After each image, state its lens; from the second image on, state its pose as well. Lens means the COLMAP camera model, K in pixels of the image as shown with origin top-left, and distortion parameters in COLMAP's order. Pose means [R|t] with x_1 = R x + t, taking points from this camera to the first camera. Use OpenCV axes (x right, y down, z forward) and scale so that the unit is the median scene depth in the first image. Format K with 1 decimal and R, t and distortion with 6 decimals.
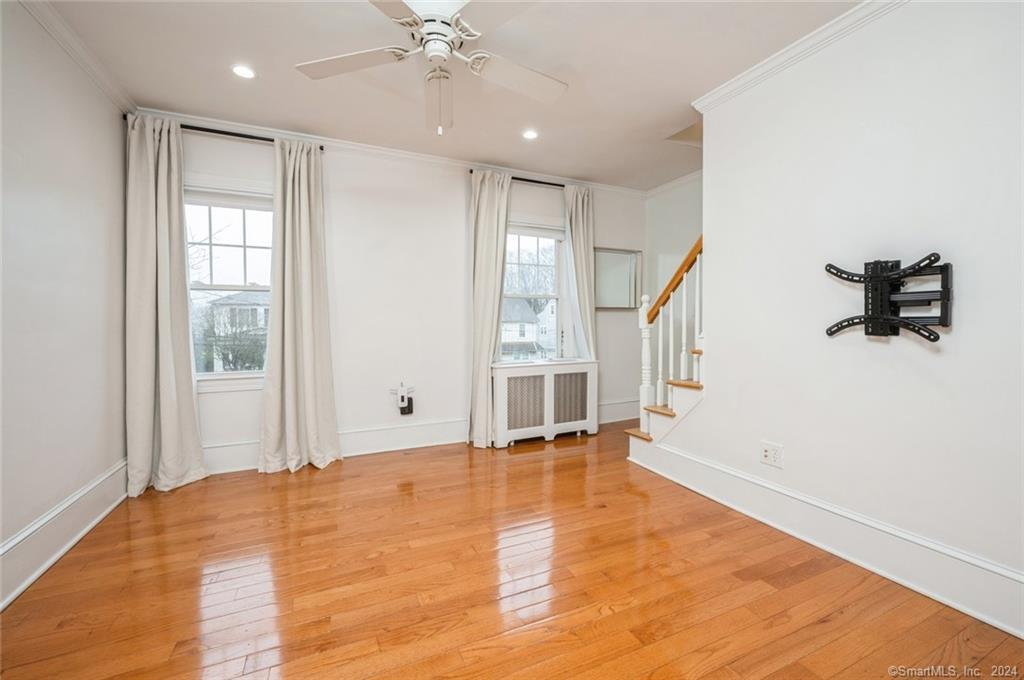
lens RADIAL K [[413.3, 0, 512.0], [0, 413.3, 340.0], [0, 0, 1]] dist [-0.001972, 0.000149]
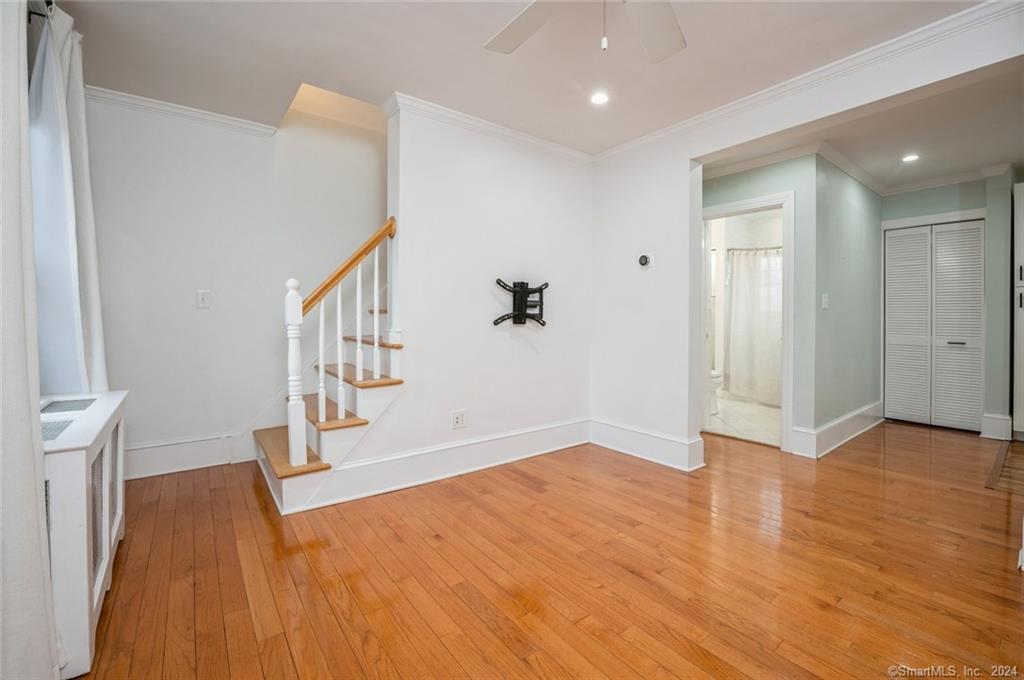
lens RADIAL K [[430.3, 0, 514.9], [0, 430.3, 317.2], [0, 0, 1]] dist [-0.031721, 0.000048]
pose [[-0.214555, -0.002636, 0.976708, -0.551615], [0.039867, 0.999139, 0.011454, -0.037089], [-0.975898, 0.041396, -0.214265, 0.857764]]
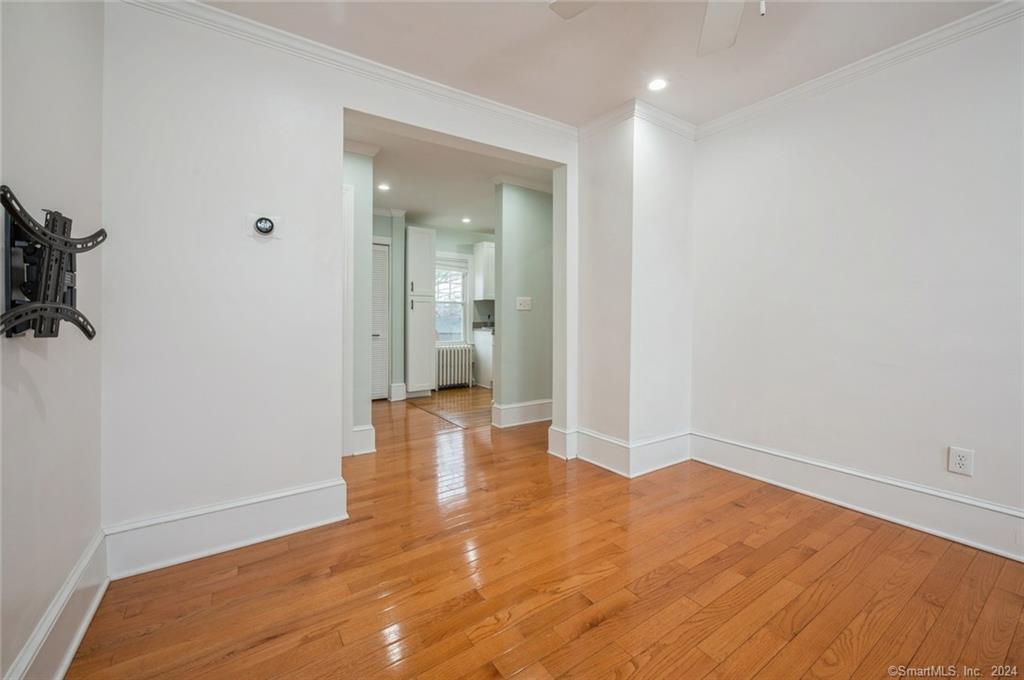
lens RADIAL K [[413.1, 0, 515.0], [0, 413.1, 317.9], [0, 0, 1]] dist [-0.009807, 0.000296]
pose [[-0.986292, -0.002886, -0.164982, 0.193416], [-0.010545, 0.998906, 0.045570, -0.042934], [0.164670, 0.046685, -0.985243, 1.027887]]
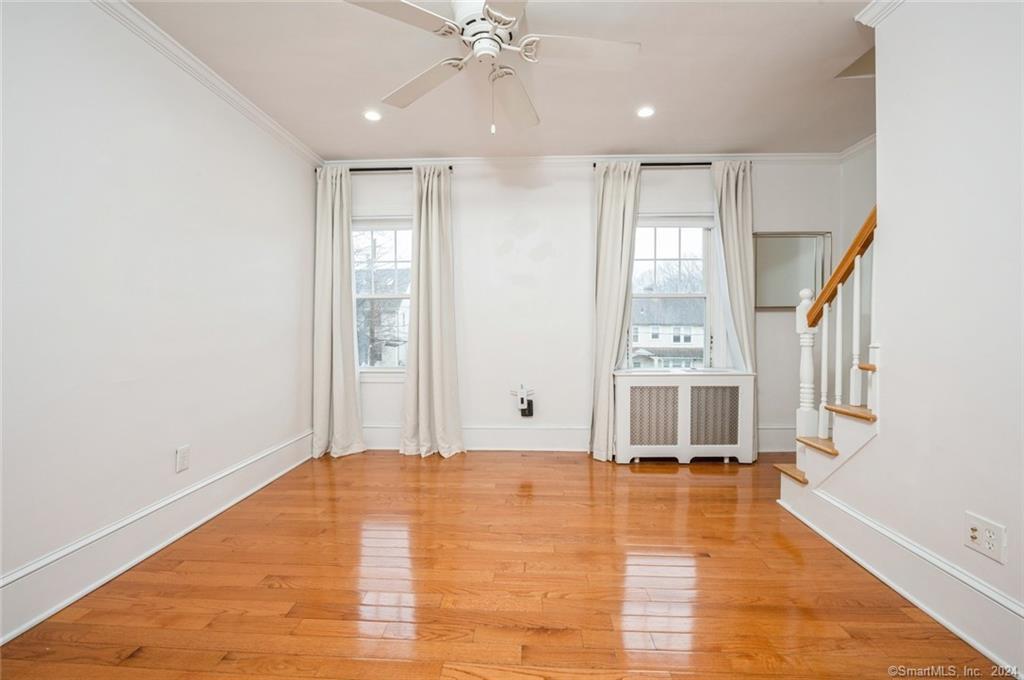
lens RADIAL K [[413.0, 0, 513.2], [0, 413.0, 341.3], [0, 0, 1]] dist [-0.015416, 0.000130]
pose [[0.891064, 0.017417, -0.453543, 0.205329], [-0.019527, 0.999809, 0.000032, -0.003770], [0.453457, 0.008828, 0.891235, 0.101487]]
